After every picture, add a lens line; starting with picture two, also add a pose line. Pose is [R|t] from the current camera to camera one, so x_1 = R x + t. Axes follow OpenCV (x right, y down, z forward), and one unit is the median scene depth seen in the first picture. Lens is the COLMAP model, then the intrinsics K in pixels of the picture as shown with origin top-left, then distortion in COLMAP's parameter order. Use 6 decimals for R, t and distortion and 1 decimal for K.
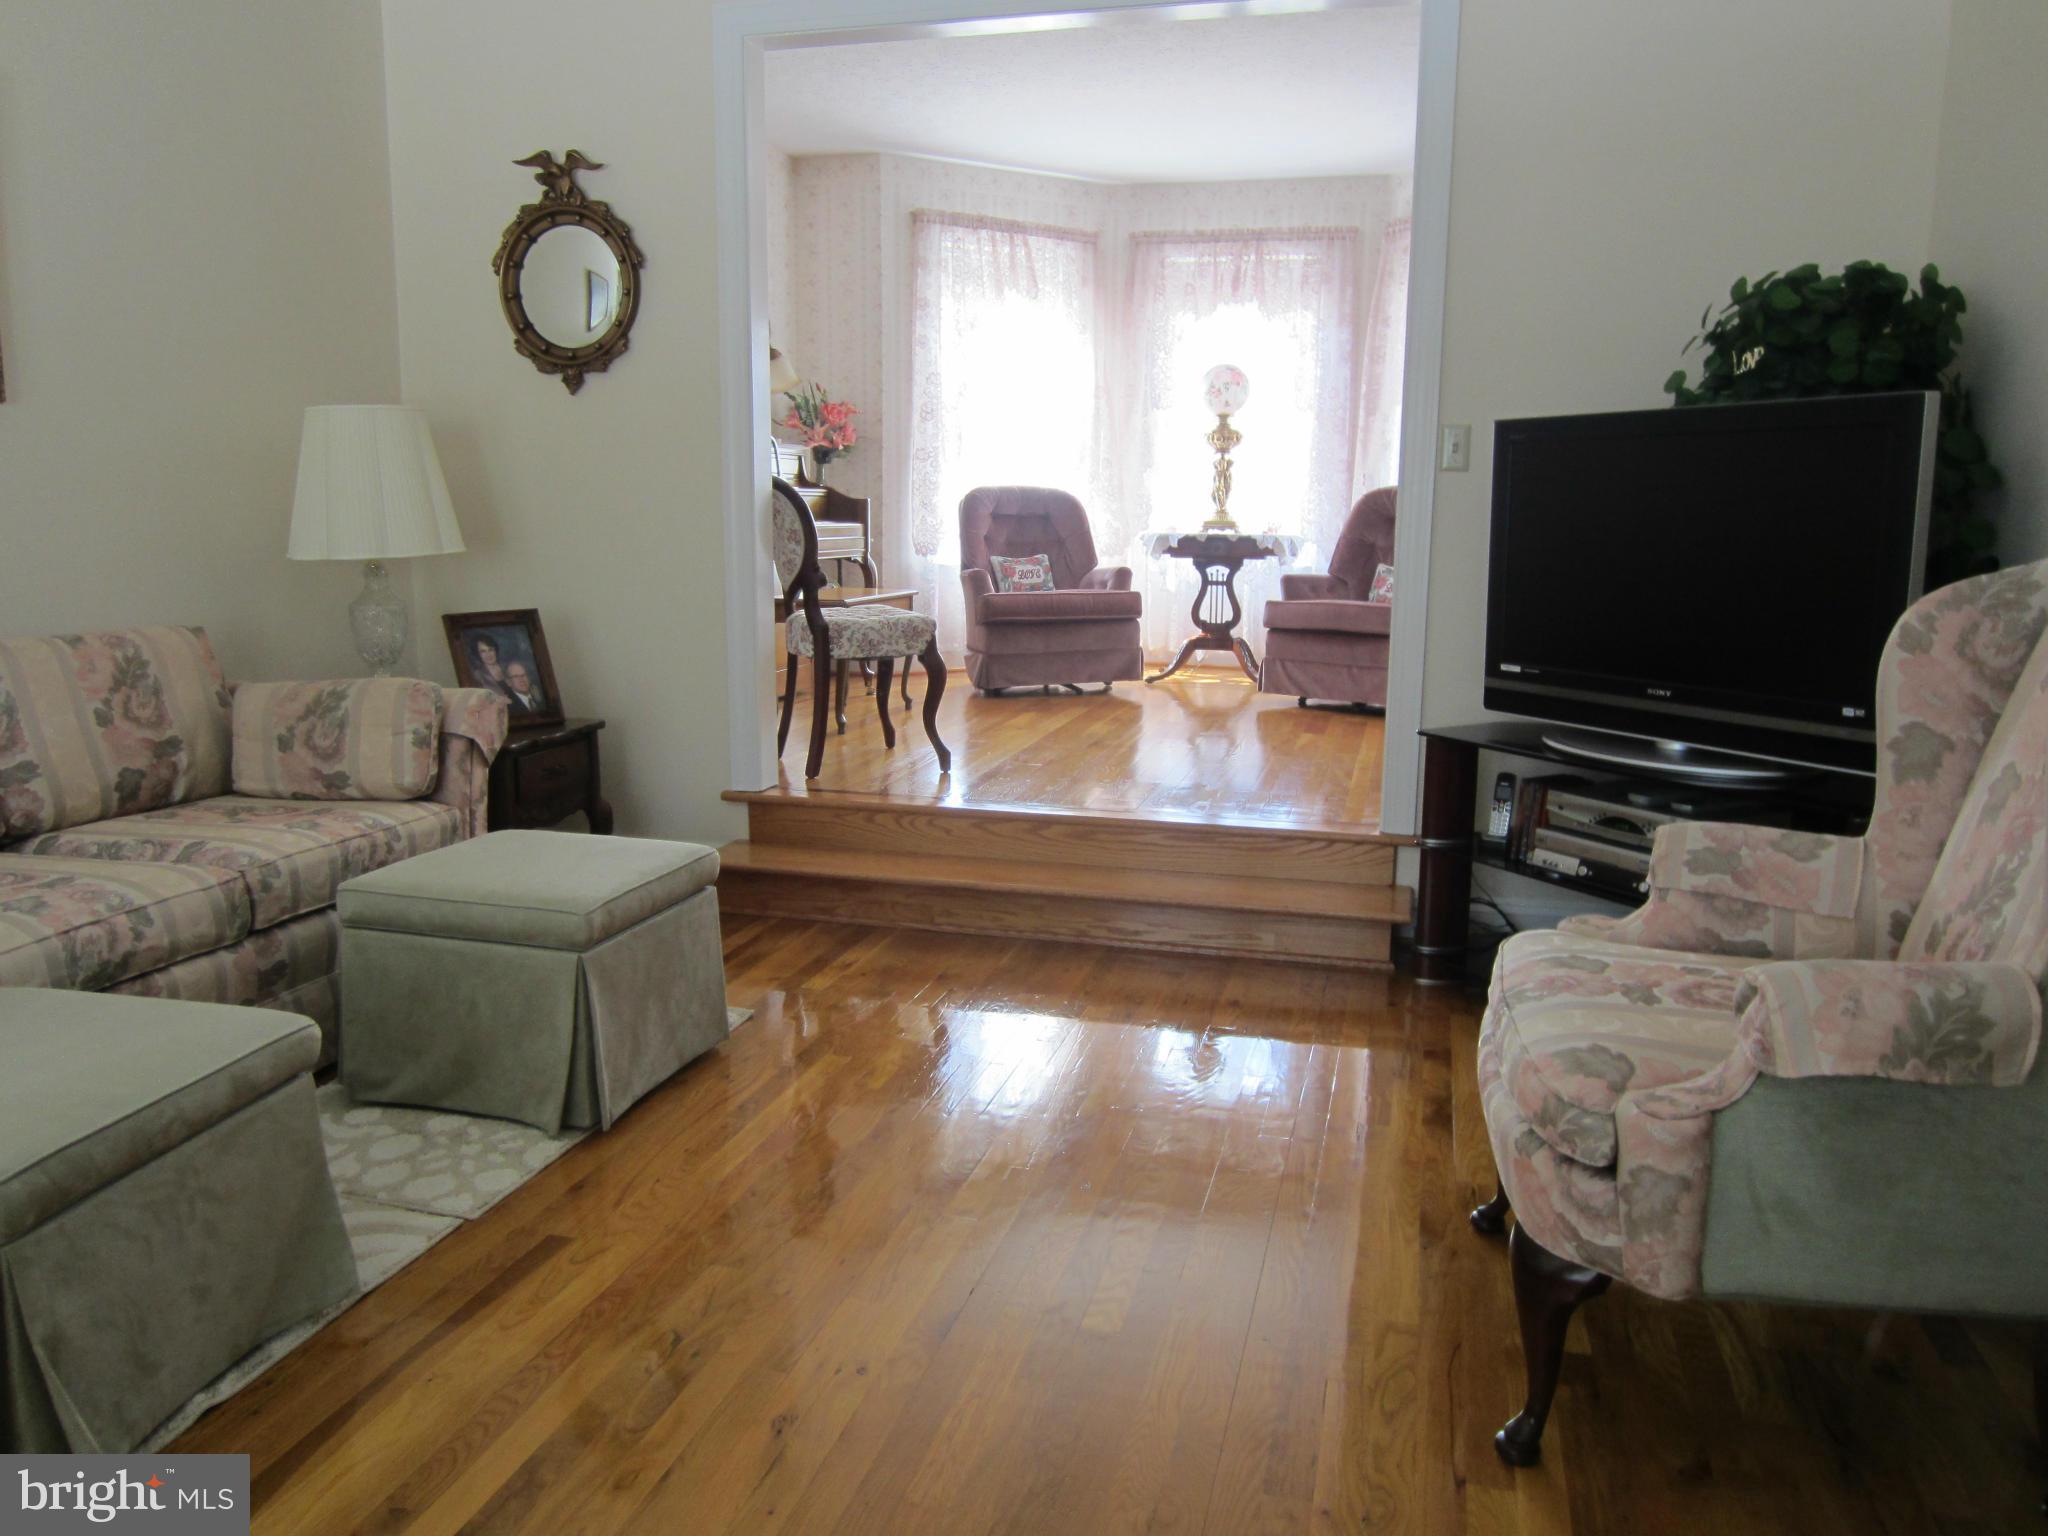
lens RADIAL K [[1459.9, 0, 1024.0], [0, 1459.9, 768.0], [0, 0, 1]] dist [-0.008658, -0.003615]
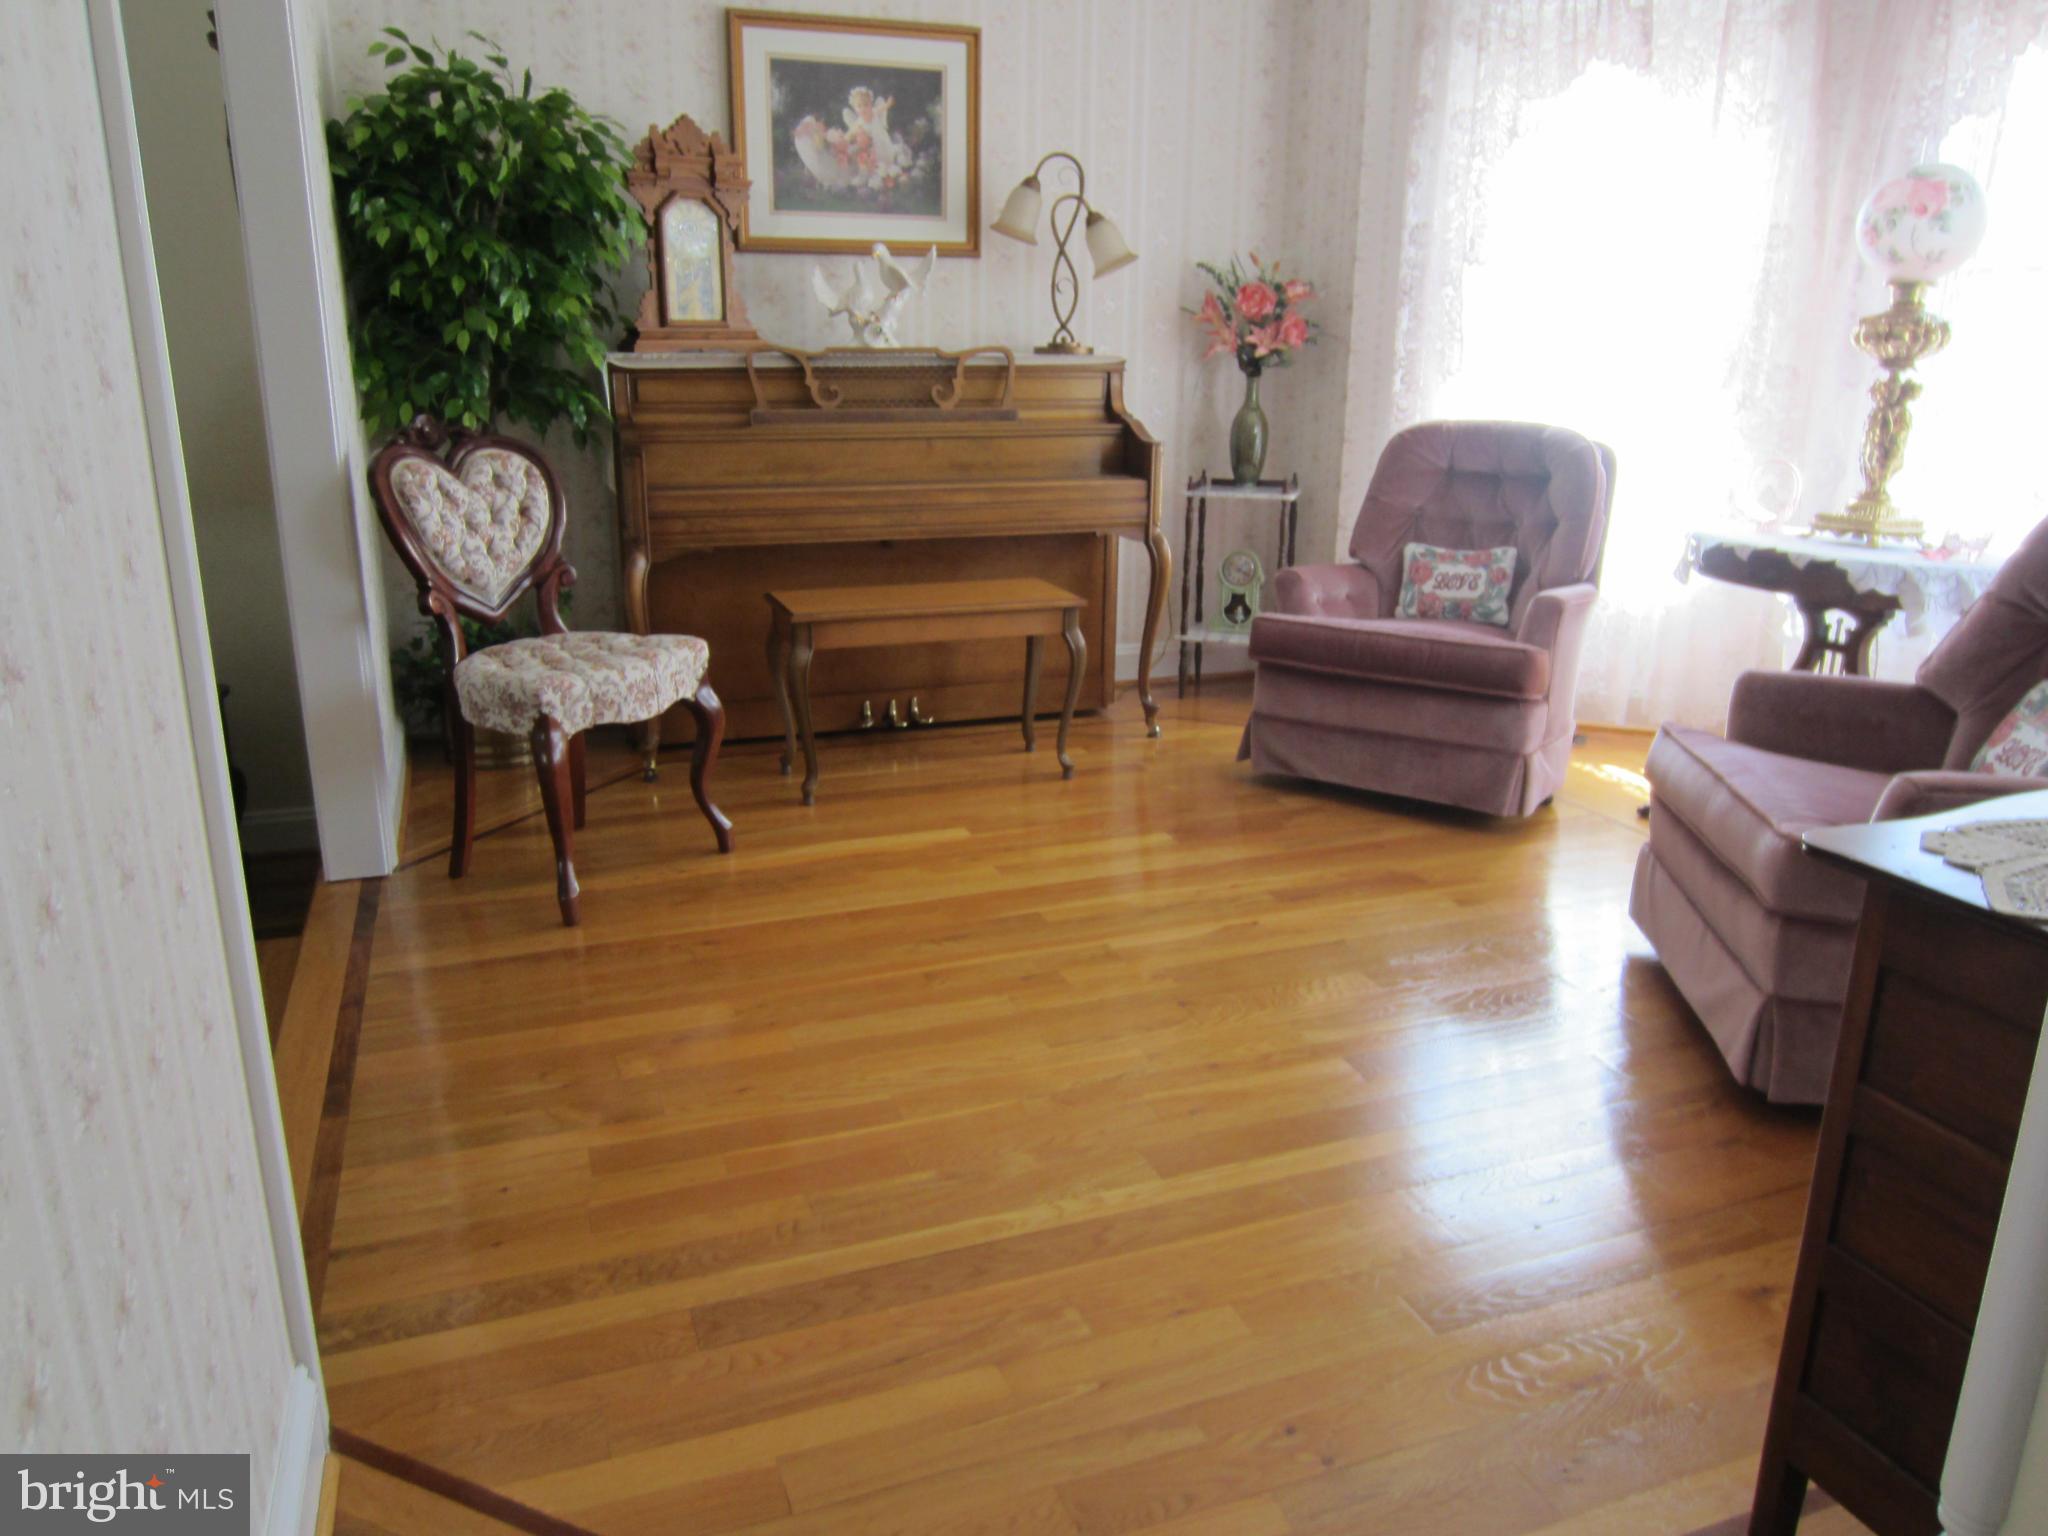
lens RADIAL K [[1459.9, 0, 1024.0], [0, 1459.9, 768.0], [0, 0, 1]] dist [-0.008658, -0.003615]
pose [[0.598816, 0.220833, -0.769839, 0.350370], [-0.144881, 0.975244, 0.167060, -0.129953], [0.787673, 0.011497, 0.615987, 0.506191]]
